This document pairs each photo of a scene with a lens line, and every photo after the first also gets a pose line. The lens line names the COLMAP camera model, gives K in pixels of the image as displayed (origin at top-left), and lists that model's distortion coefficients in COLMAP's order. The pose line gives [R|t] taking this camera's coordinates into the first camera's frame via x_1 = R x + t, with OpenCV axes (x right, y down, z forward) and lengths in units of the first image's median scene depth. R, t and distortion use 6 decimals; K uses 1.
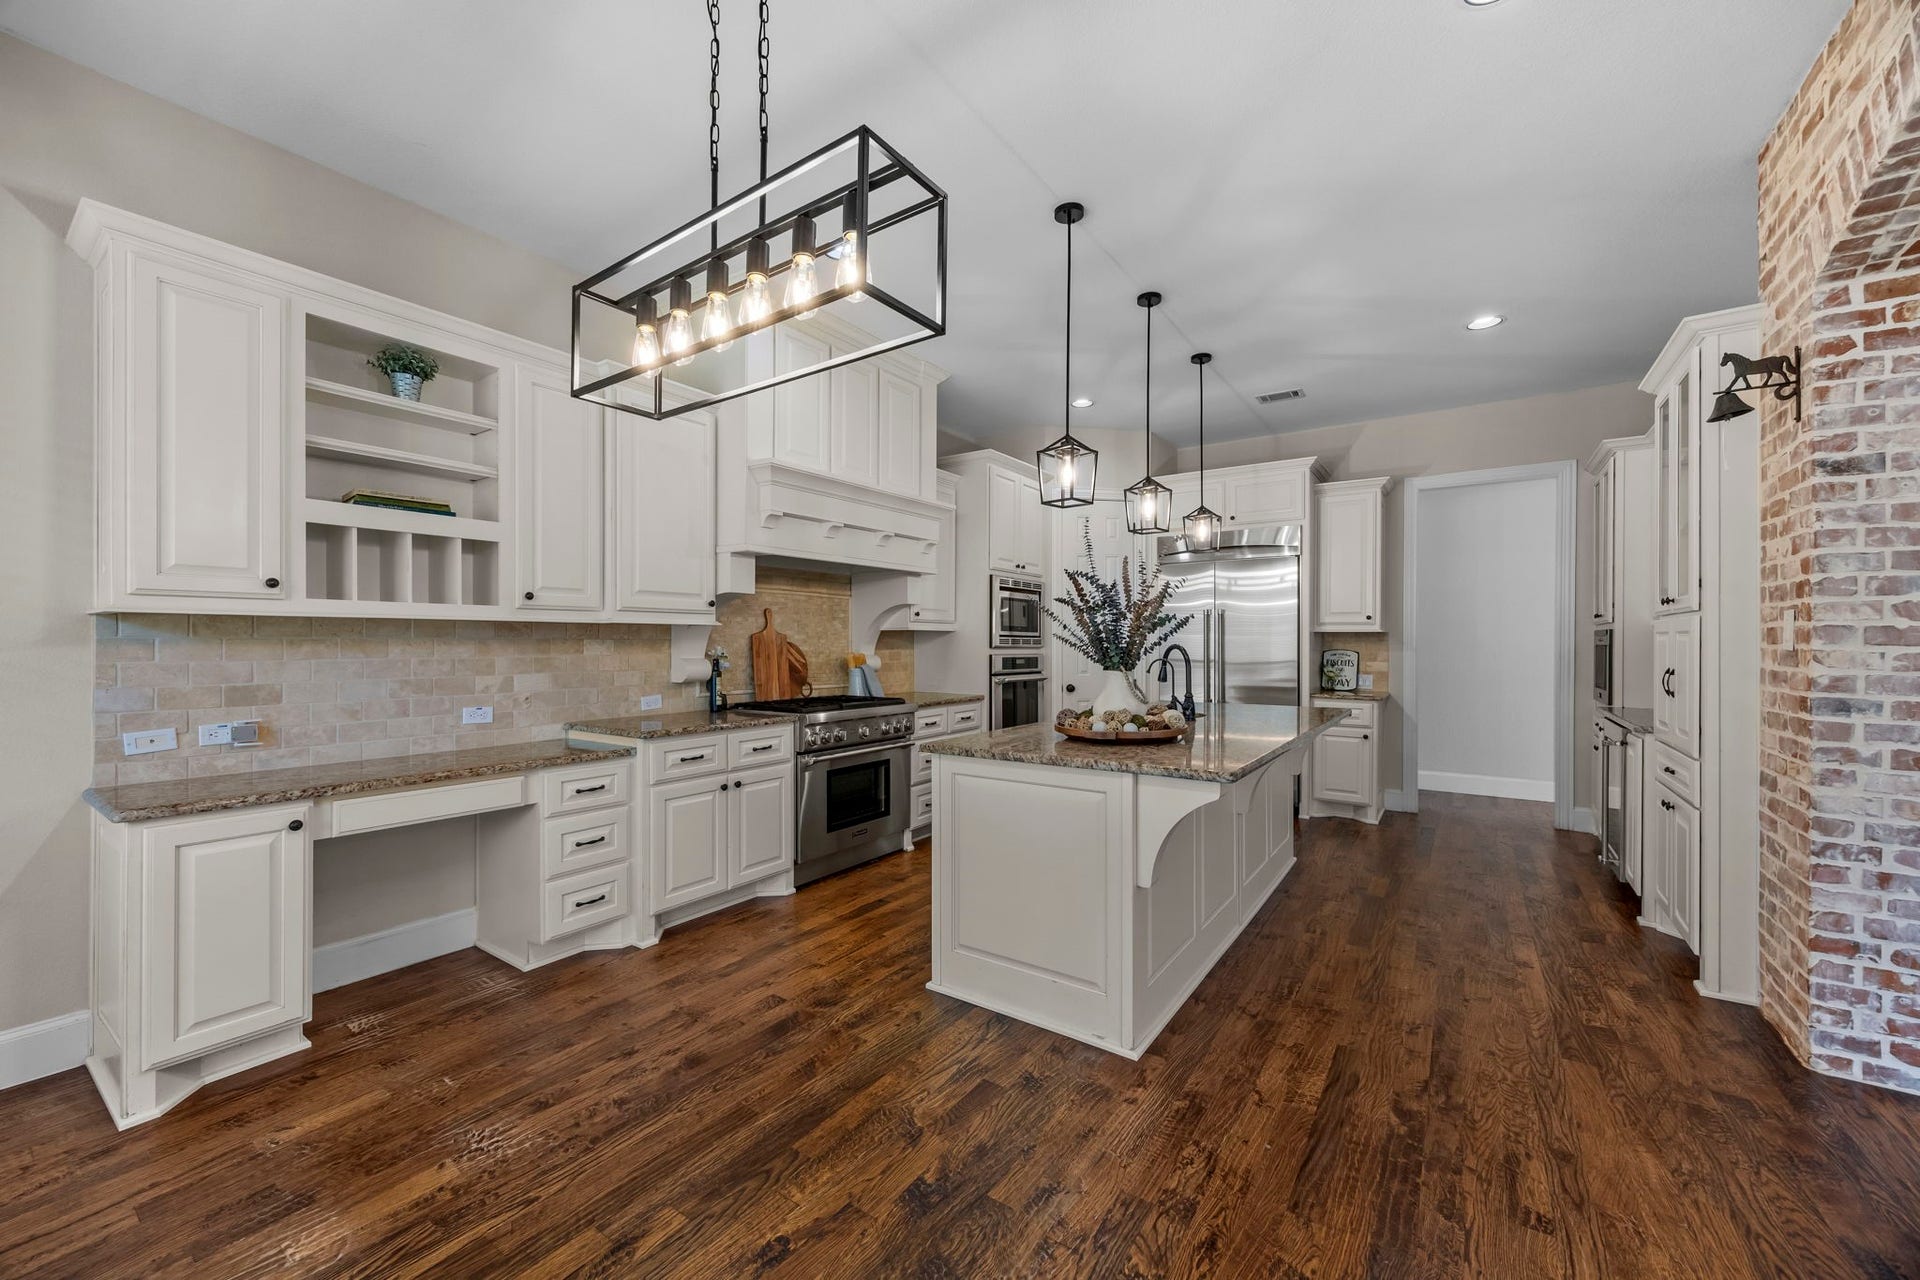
lens RADIAL K [[738.9, 0, 955.3], [0, 738.9, 643.2], [0, 0, 1]] dist [0.000470, 0.000286]
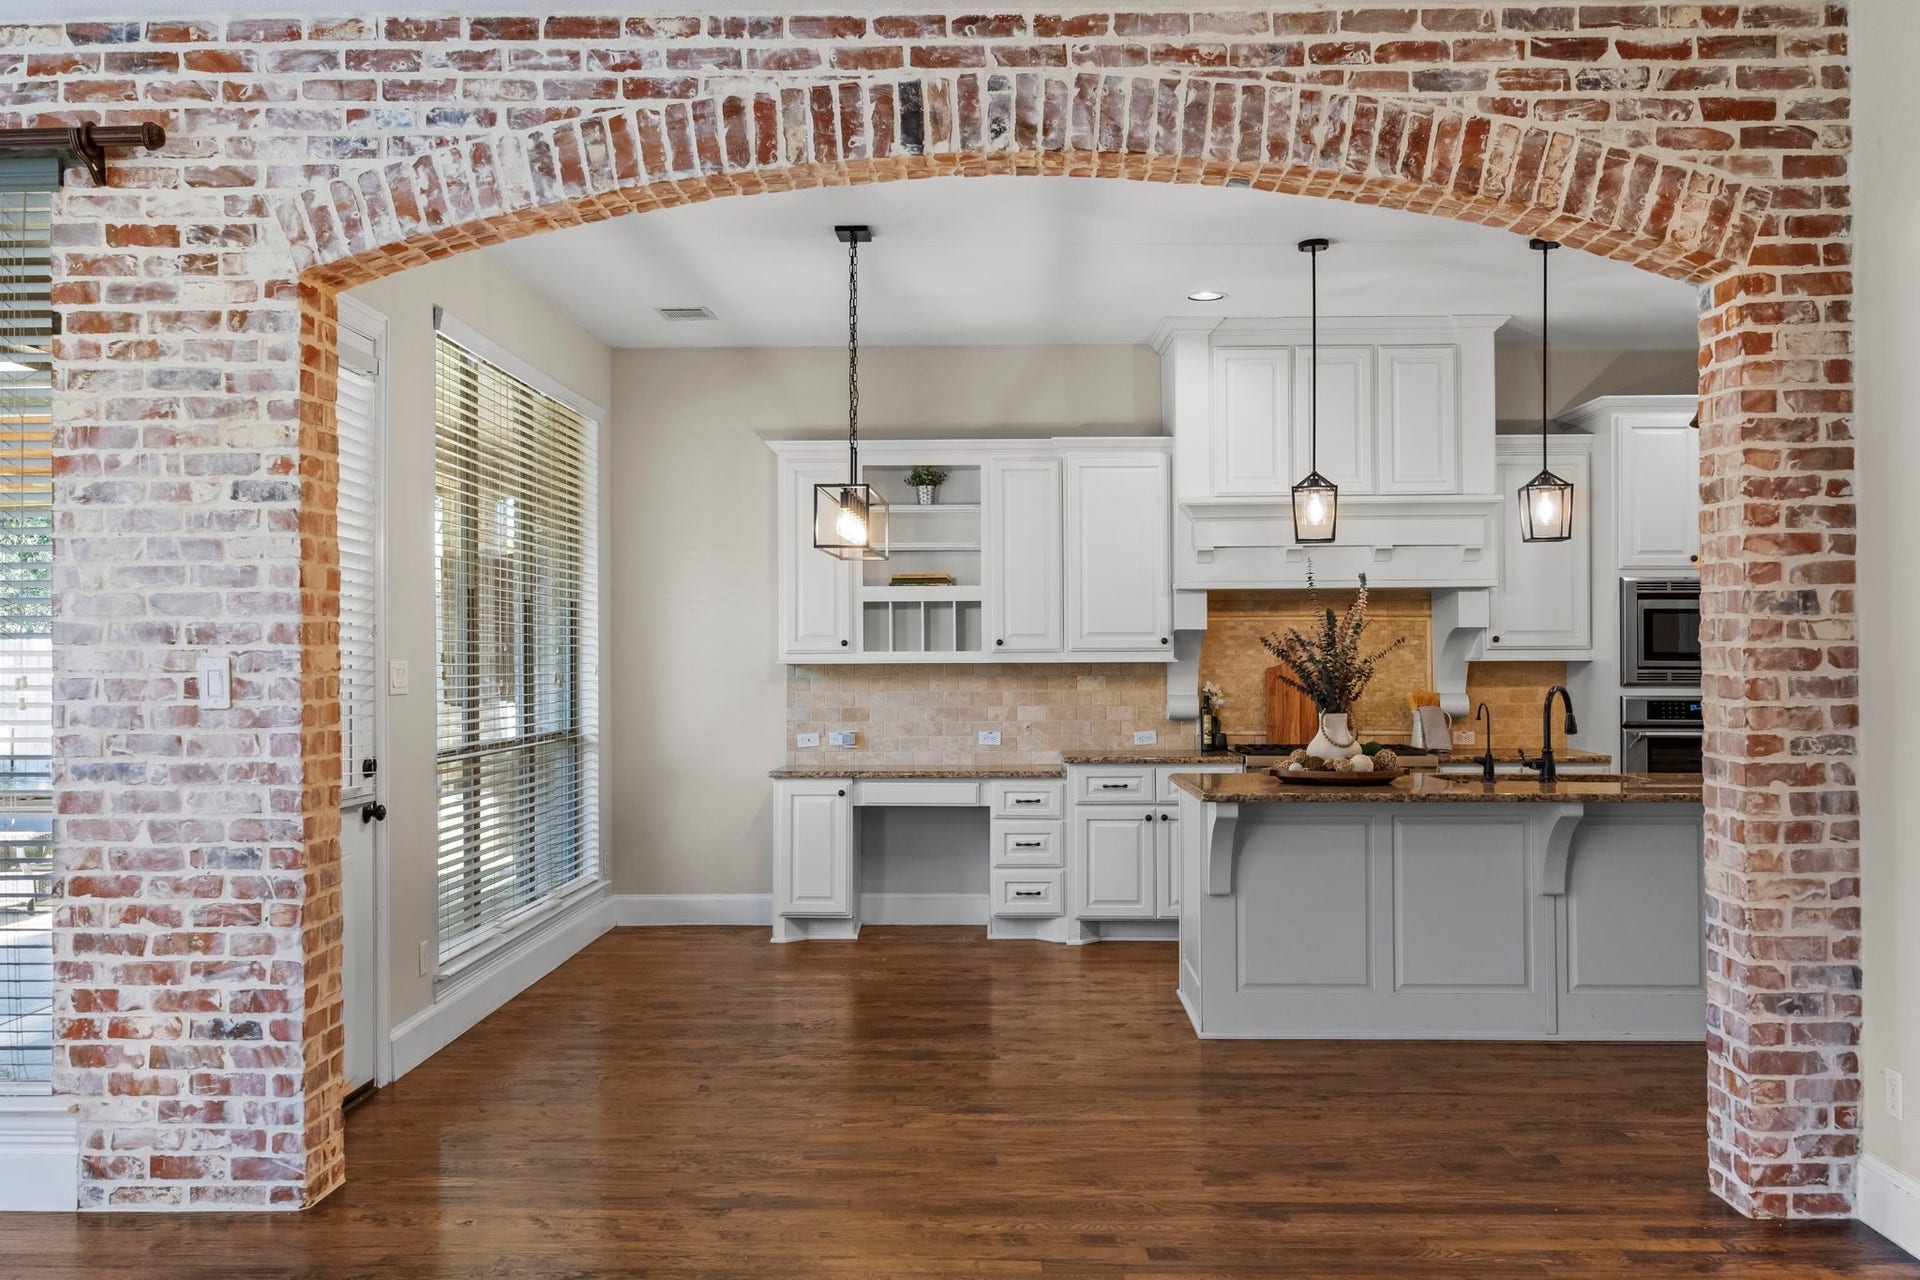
lens RADIAL K [[1630.4, 0, 961.2], [0, 1630.4, 644.0], [0, 0, 1]] dist [0.007147, 0.002024]
pose [[0.555613, -0.013378, -0.831334, 1.659993], [0.004005, 0.999902, -0.013414, -0.024627], [0.831432, 0.004124, 0.555612, -0.574881]]
